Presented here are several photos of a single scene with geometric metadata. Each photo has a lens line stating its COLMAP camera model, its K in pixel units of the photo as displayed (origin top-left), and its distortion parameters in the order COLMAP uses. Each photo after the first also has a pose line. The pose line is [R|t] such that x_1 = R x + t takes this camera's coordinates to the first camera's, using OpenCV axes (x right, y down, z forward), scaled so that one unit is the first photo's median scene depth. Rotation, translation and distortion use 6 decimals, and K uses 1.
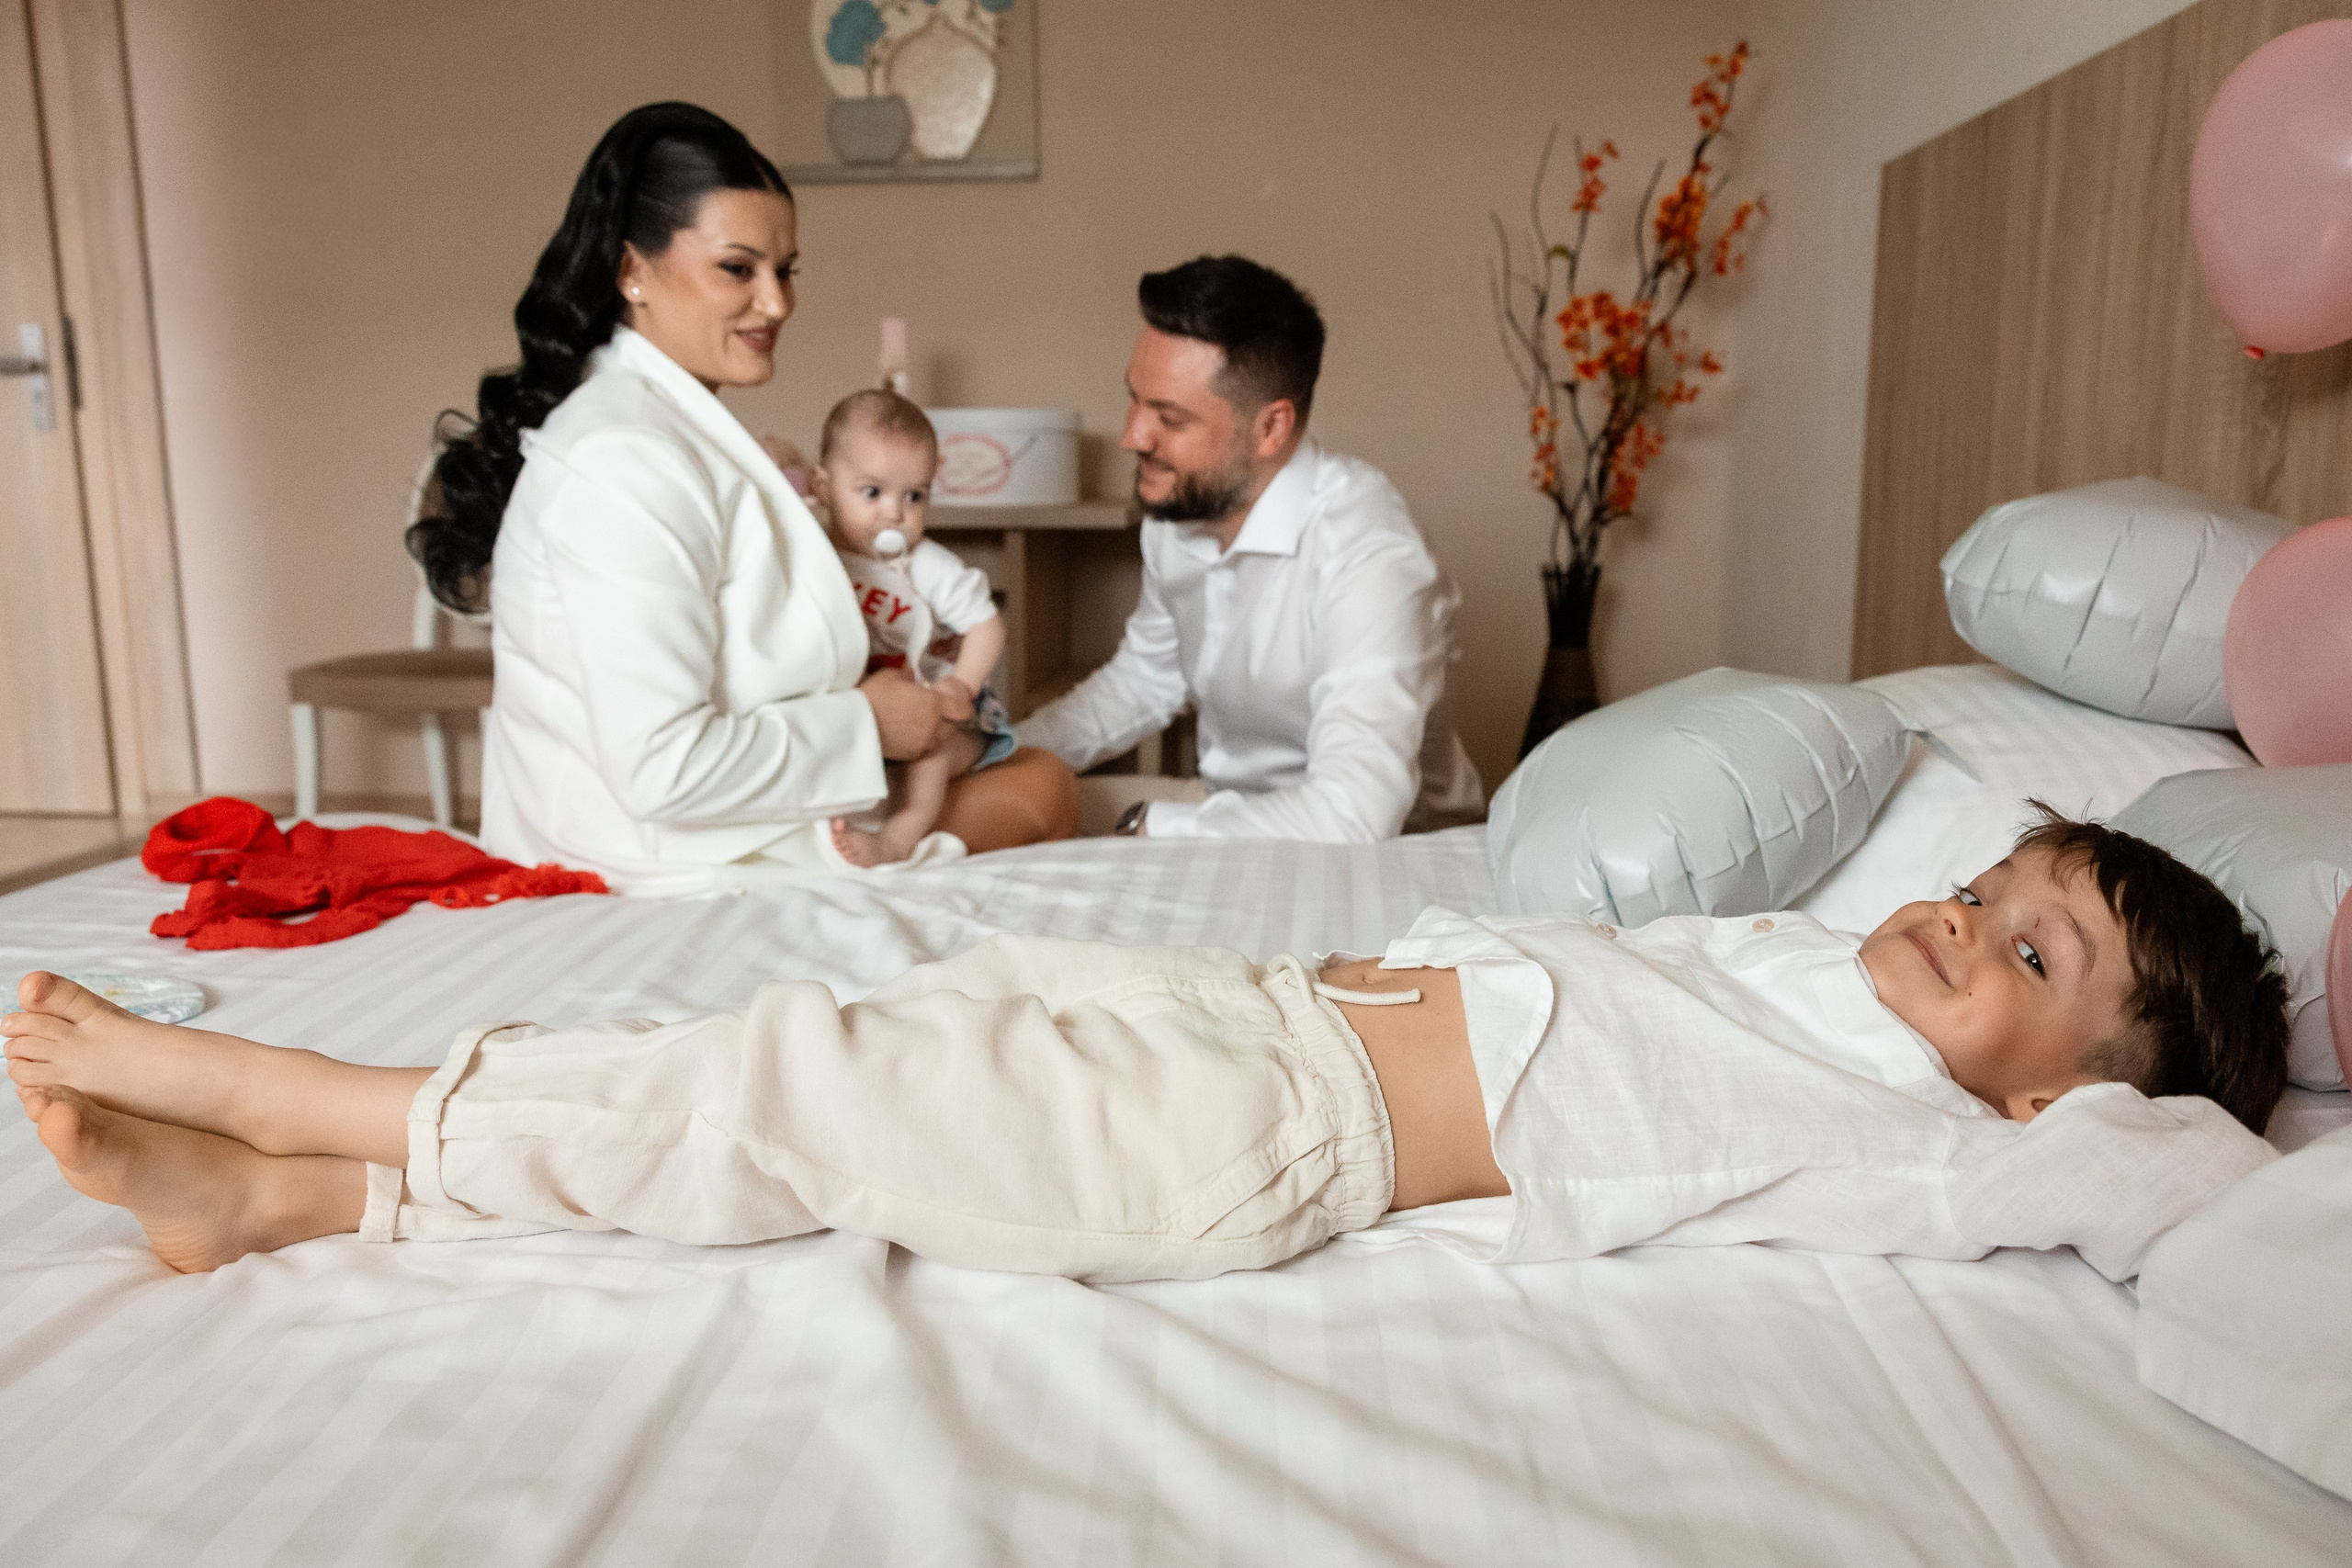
lens RADIAL K [[1949.6, 0, 1176.0], [0, 1949.6, 784.0], [0, 0, 1]] dist [-0.003086, -0.000003]
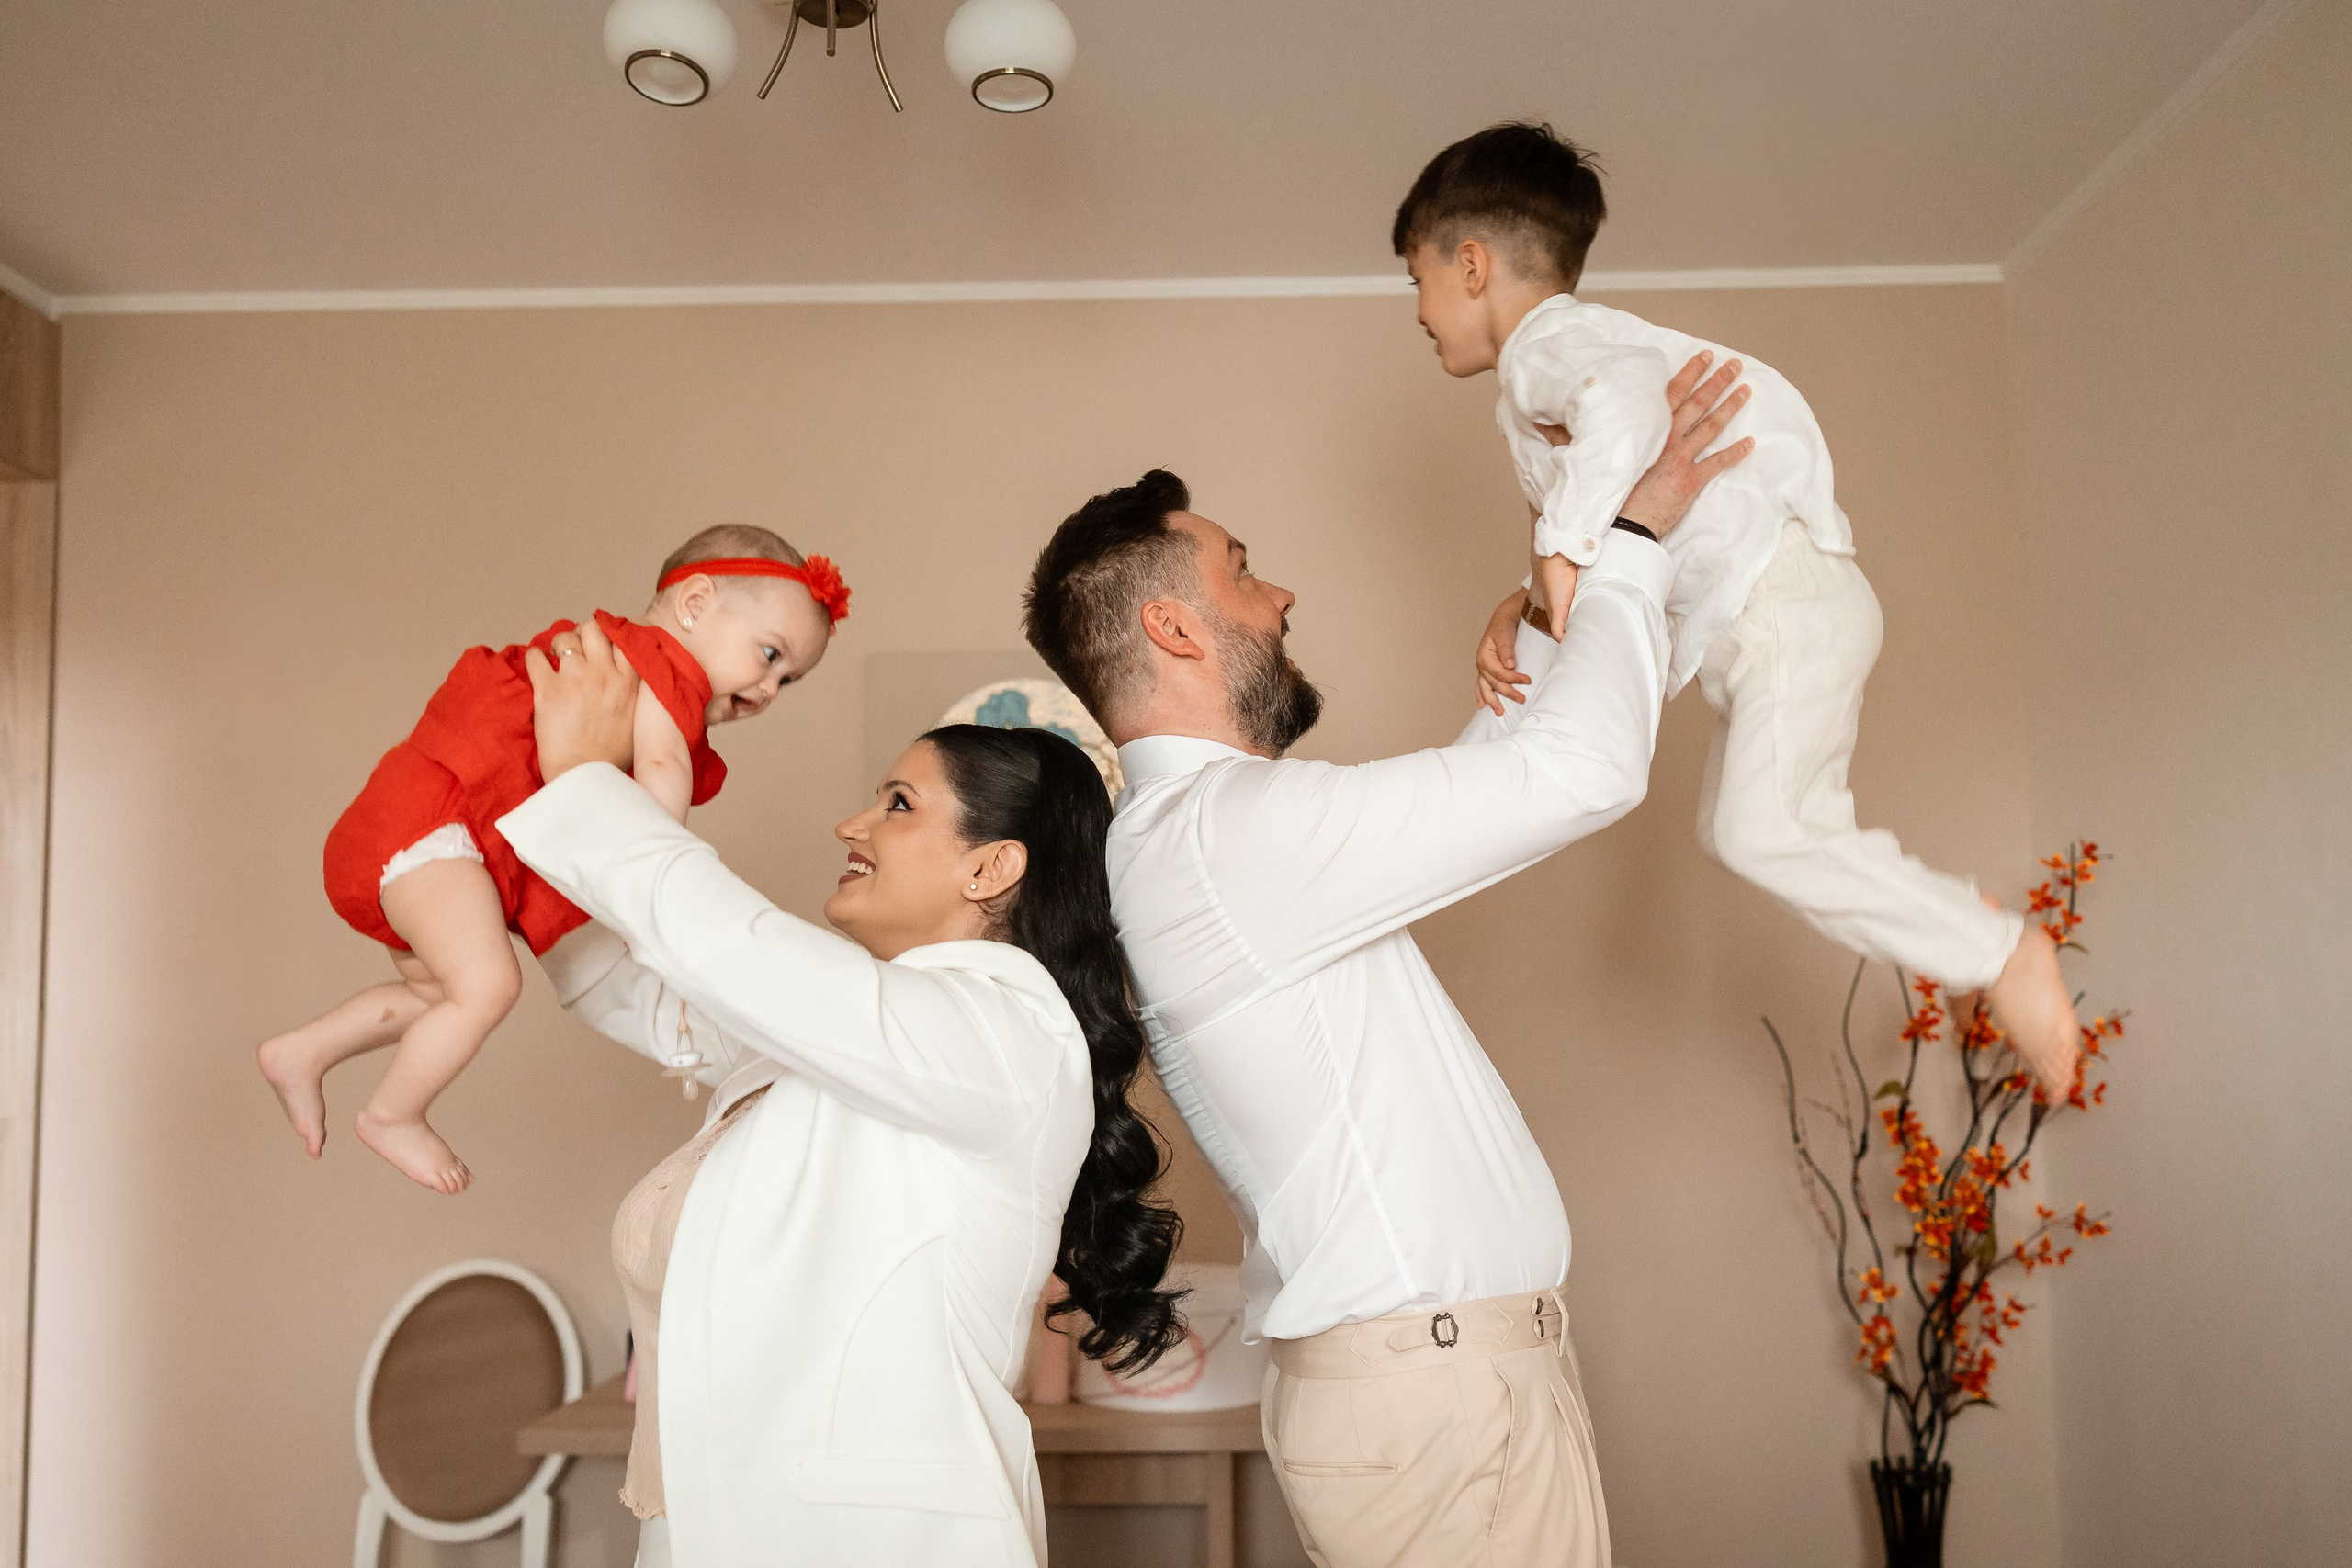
lens RADIAL K [[1949.6, 0, 1176.0], [0, 1949.6, 784.0], [0, 0, 1]] dist [-0.003086, -0.000003]
pose [[0.997621, -0.009028, 0.068350, -0.148094], [0.026641, 0.964862, -0.261403, -0.183766], [-0.063588, 0.262602, 0.962807, 0.196006]]
